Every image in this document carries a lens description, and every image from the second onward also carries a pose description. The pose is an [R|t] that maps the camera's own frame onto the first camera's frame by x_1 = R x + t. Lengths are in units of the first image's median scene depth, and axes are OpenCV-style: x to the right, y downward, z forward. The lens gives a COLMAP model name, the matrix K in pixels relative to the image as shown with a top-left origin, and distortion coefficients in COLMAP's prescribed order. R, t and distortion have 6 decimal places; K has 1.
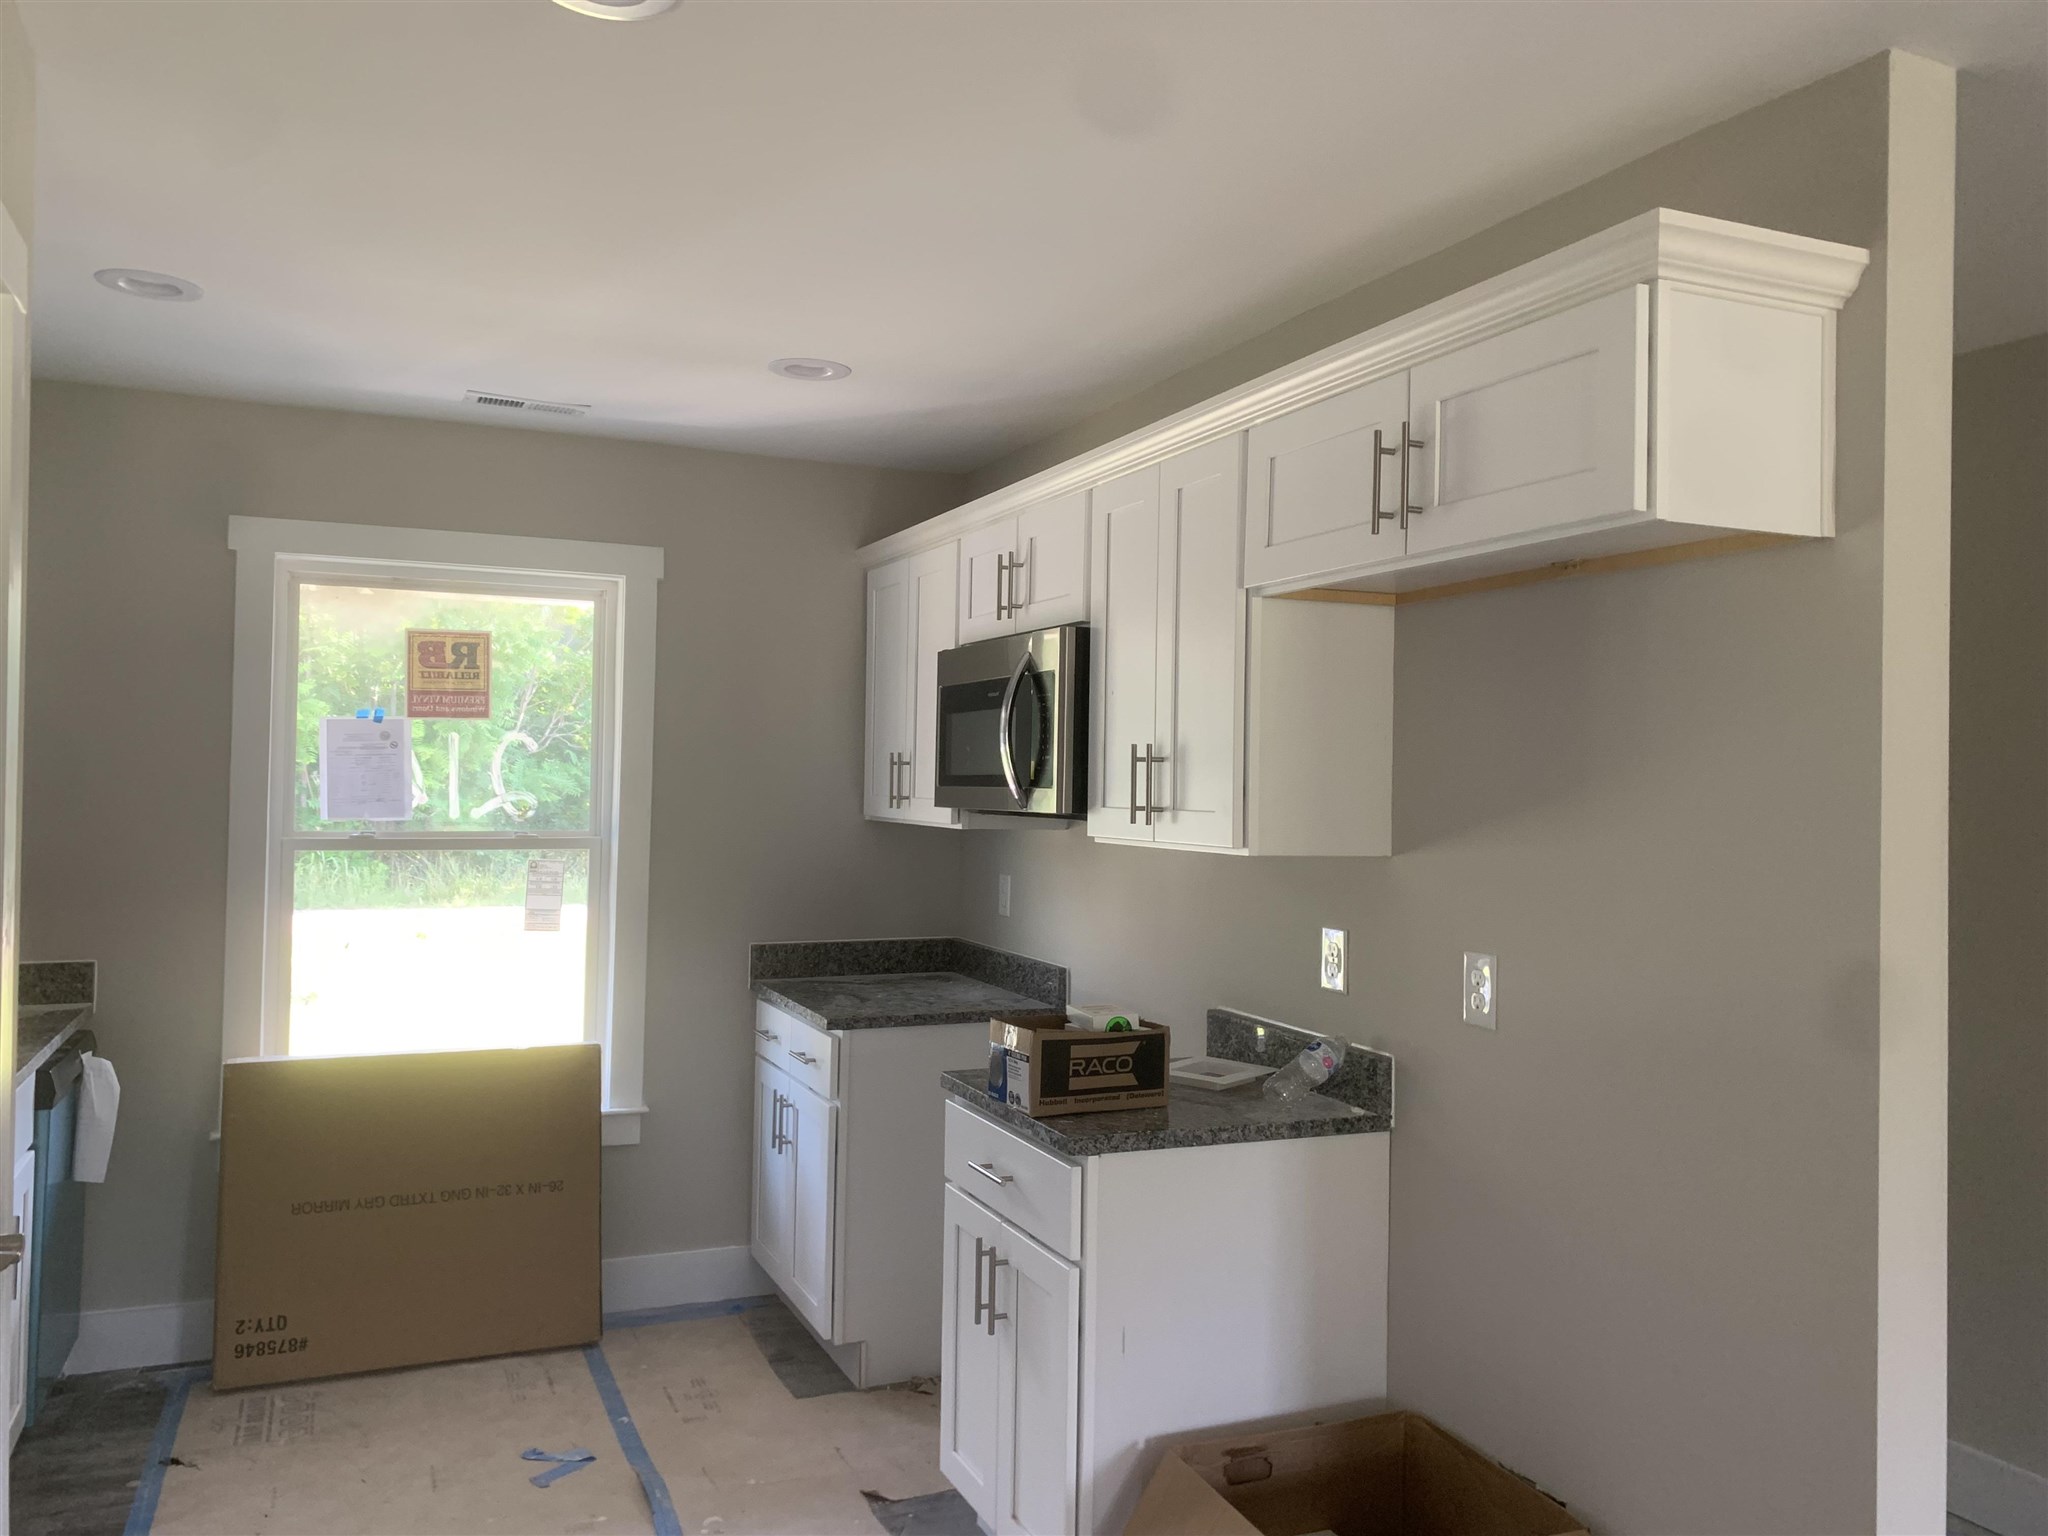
lens RADIAL K [[1539.0, 0, 1017.3], [0, 1539.0, 738.3], [0, 0, 1]] dist [0.004219, 0.000706]
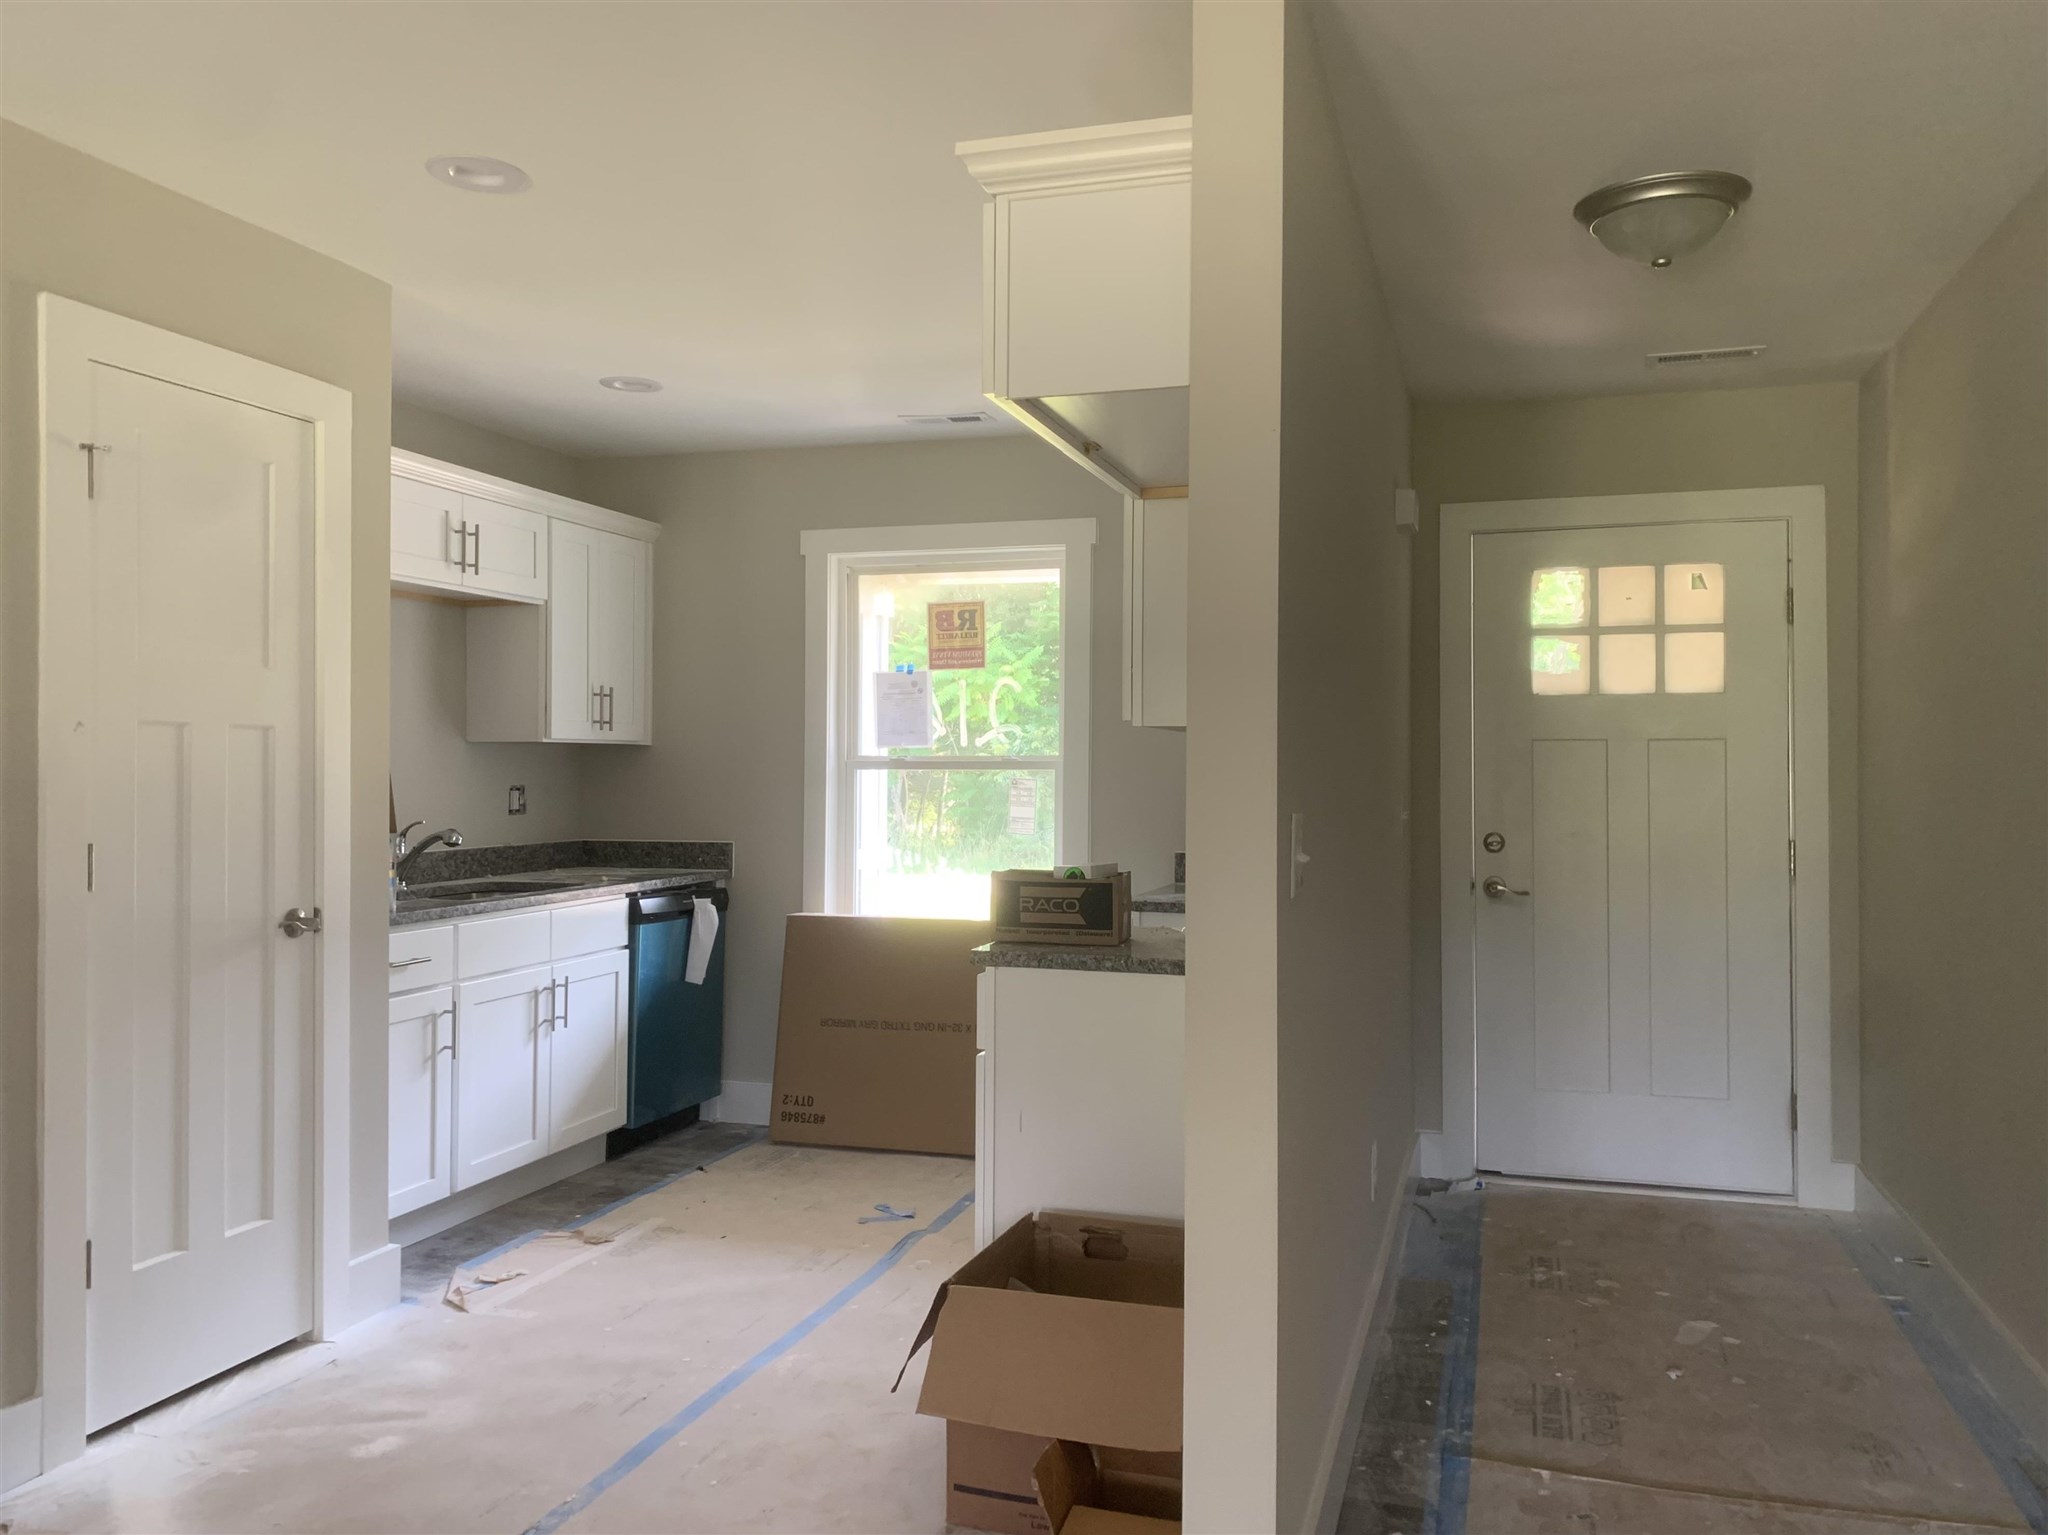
lens RADIAL K [[1575.6, 0, 1030.2], [0, 1575.6, 743.6], [0, 0, 1]] dist [0.171106, 0.000206]
pose [[0.762114, -0.022701, -0.647045, 0.544787], [0.026610, 0.999639, -0.003729, 0.057316], [0.646896, -0.014376, 0.762443, 0.026415]]
